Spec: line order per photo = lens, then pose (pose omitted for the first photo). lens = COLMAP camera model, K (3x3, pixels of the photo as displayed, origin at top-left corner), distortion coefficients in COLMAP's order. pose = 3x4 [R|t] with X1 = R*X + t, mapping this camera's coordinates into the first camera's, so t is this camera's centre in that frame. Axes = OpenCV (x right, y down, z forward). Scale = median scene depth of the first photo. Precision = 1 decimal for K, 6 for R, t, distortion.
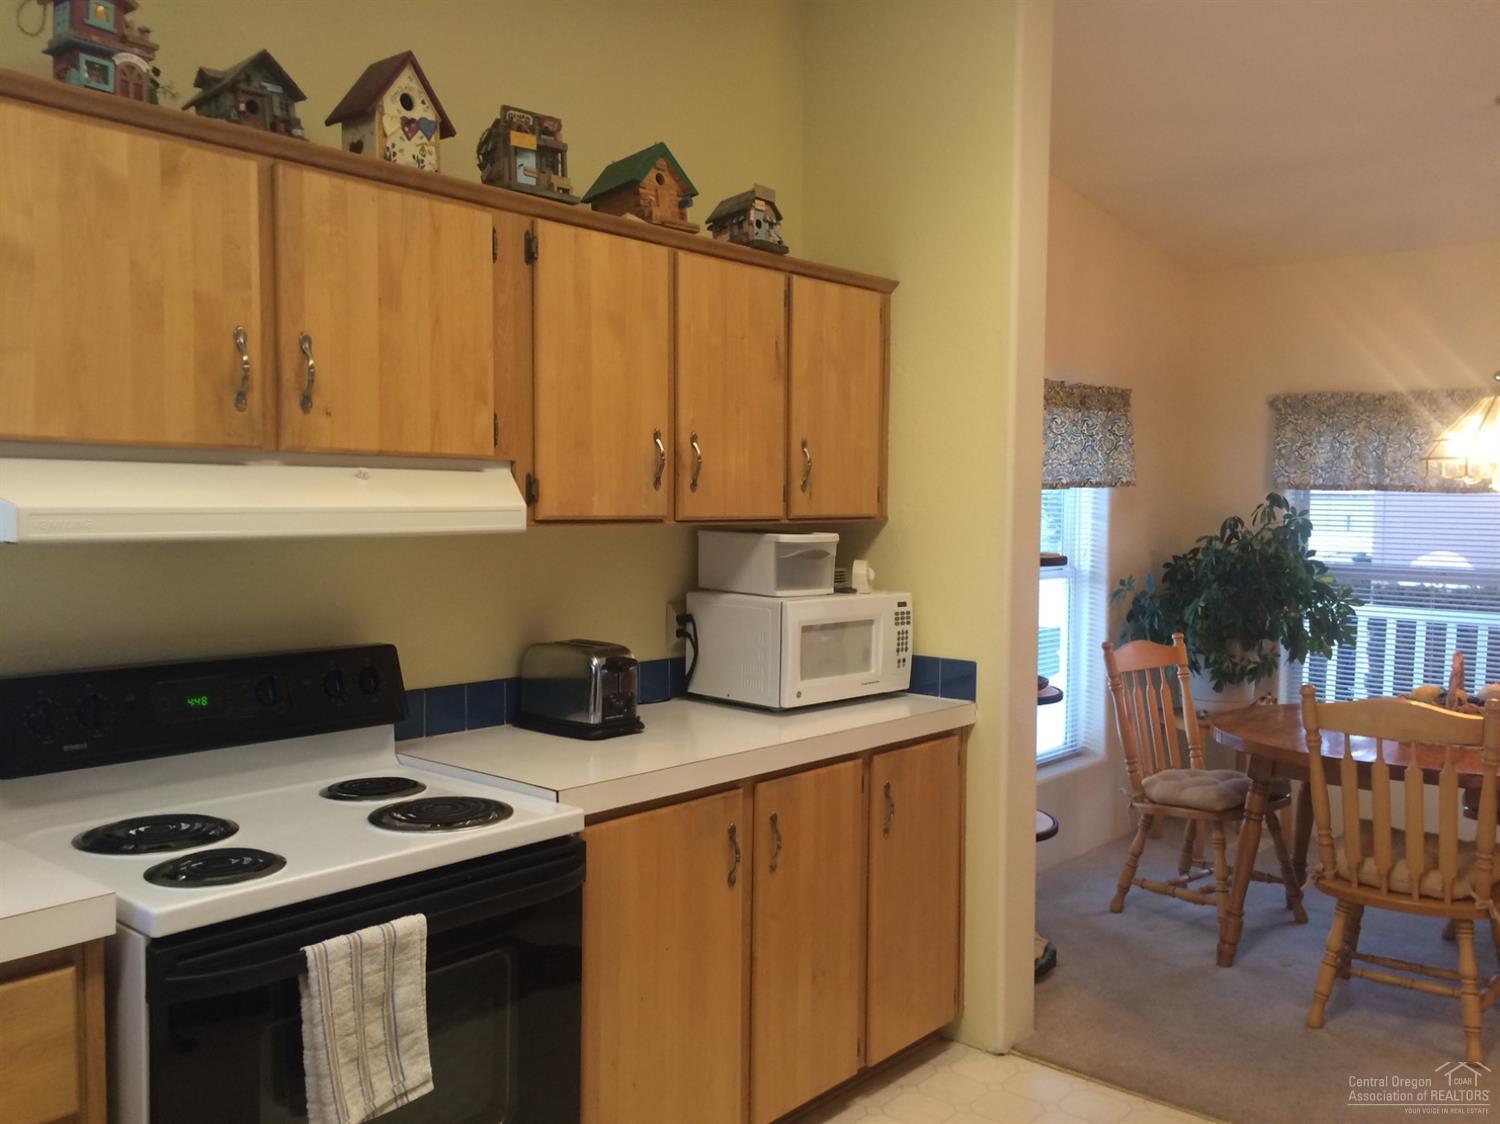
lens RADIAL K [[1272.6, 0, 746.4], [0, 1272.6, 563.4], [0, 0, 1]] dist [0.069249, -0.084132]
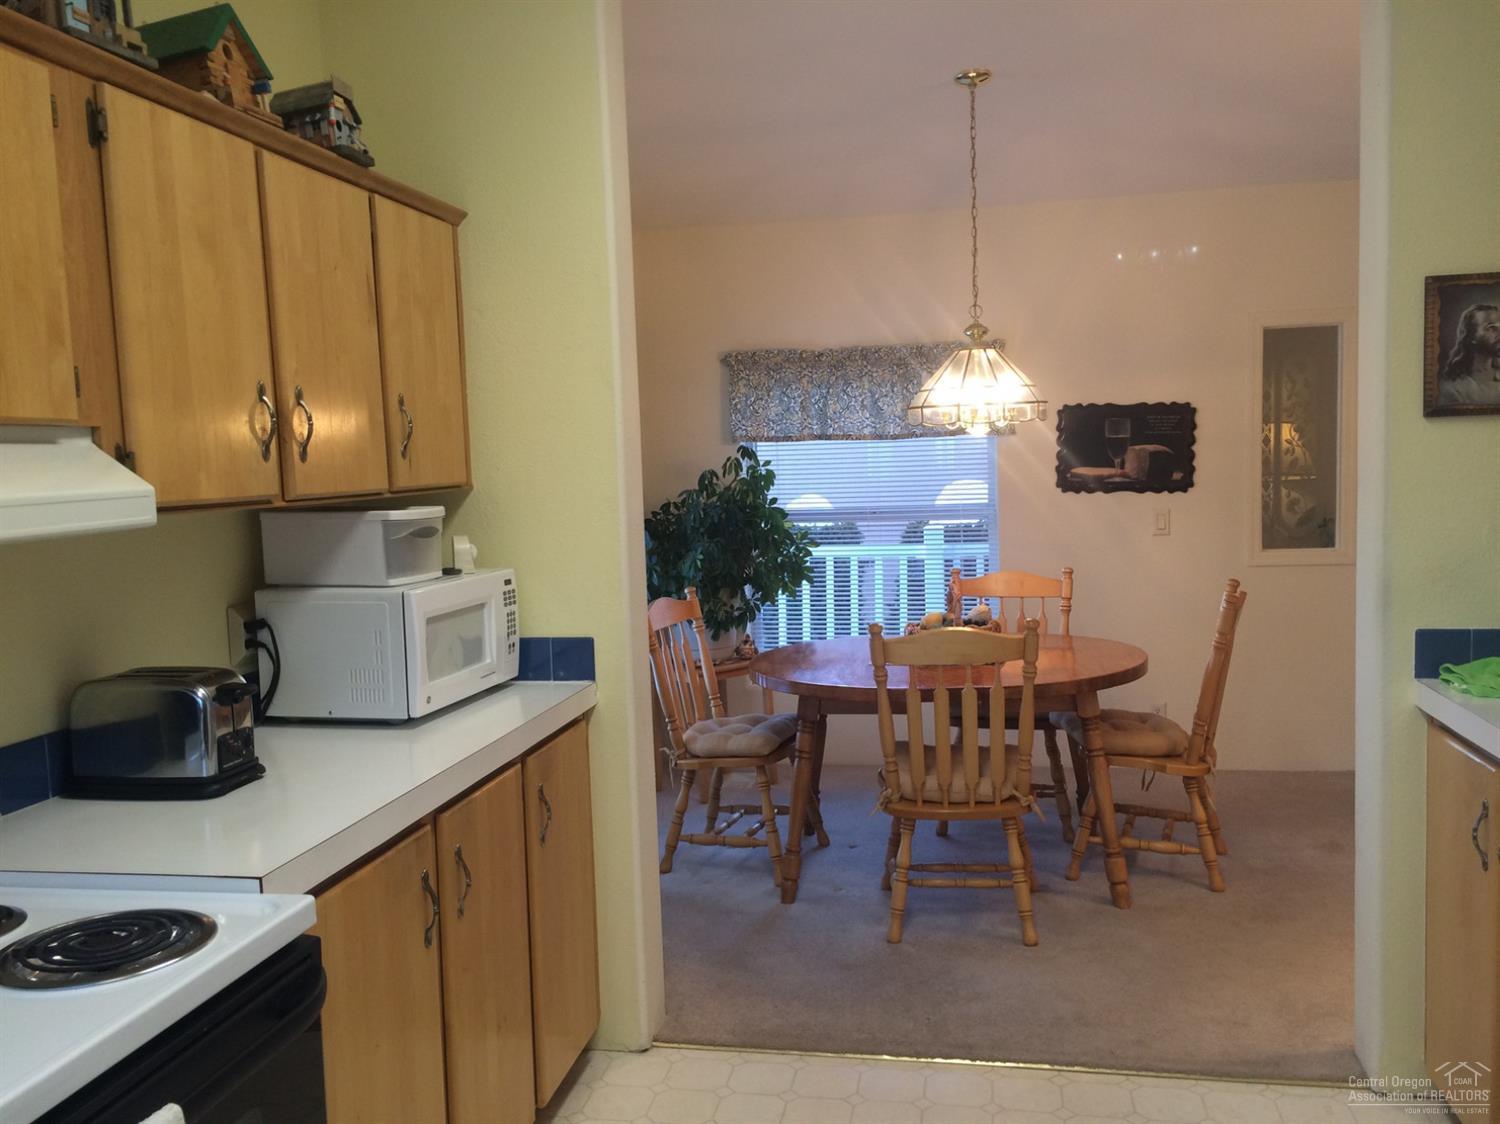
lens RADIAL K [[1272.6, 0, 746.4], [0, 1272.6, 563.4], [0, 0, 1]] dist [0.069249, -0.084132]
pose [[0.864105, -0.082654, 0.496479, -0.173059], [0.069164, 0.996566, 0.045531, -0.009664], [-0.498537, -0.005005, 0.866854, 0.152460]]
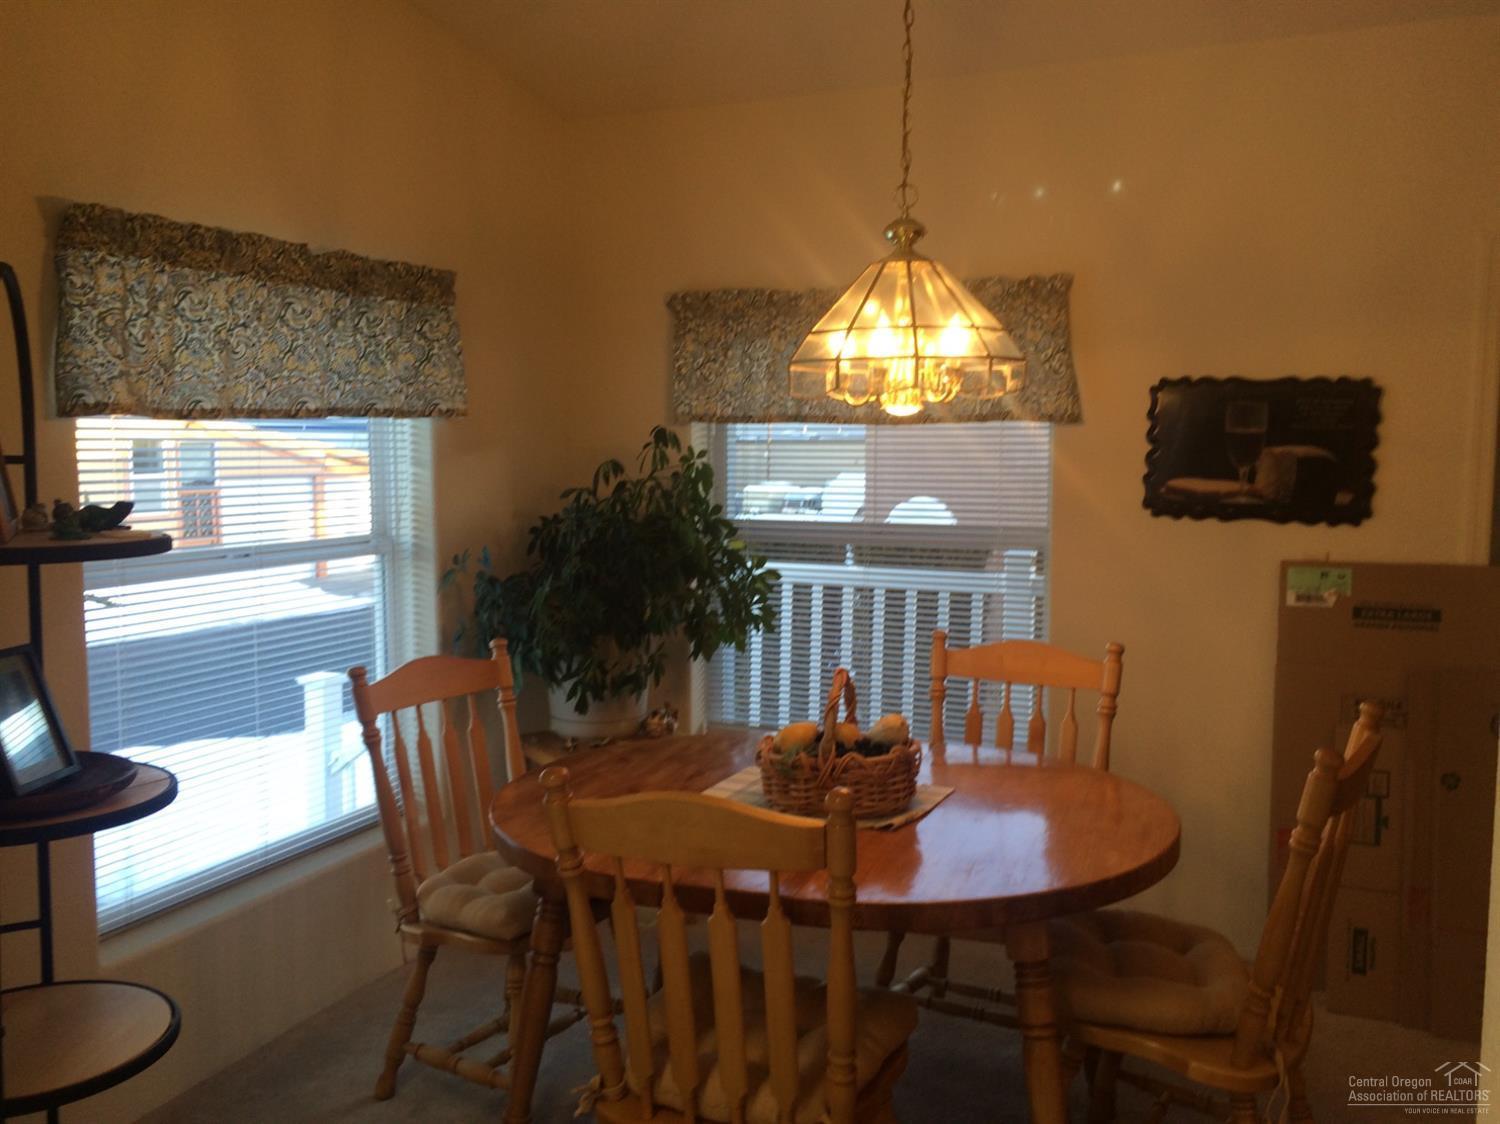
lens RADIAL K [[1294.0, 0, 744.9], [0, 1294.0, 565.8], [0, 0, 1]] dist [0.076824, -0.076555]
pose [[0.948864, -0.038152, 0.313371, 0.355041], [0.025338, 0.998672, 0.044863, -0.013598], [-0.314667, -0.034629, 0.948570, 0.470788]]
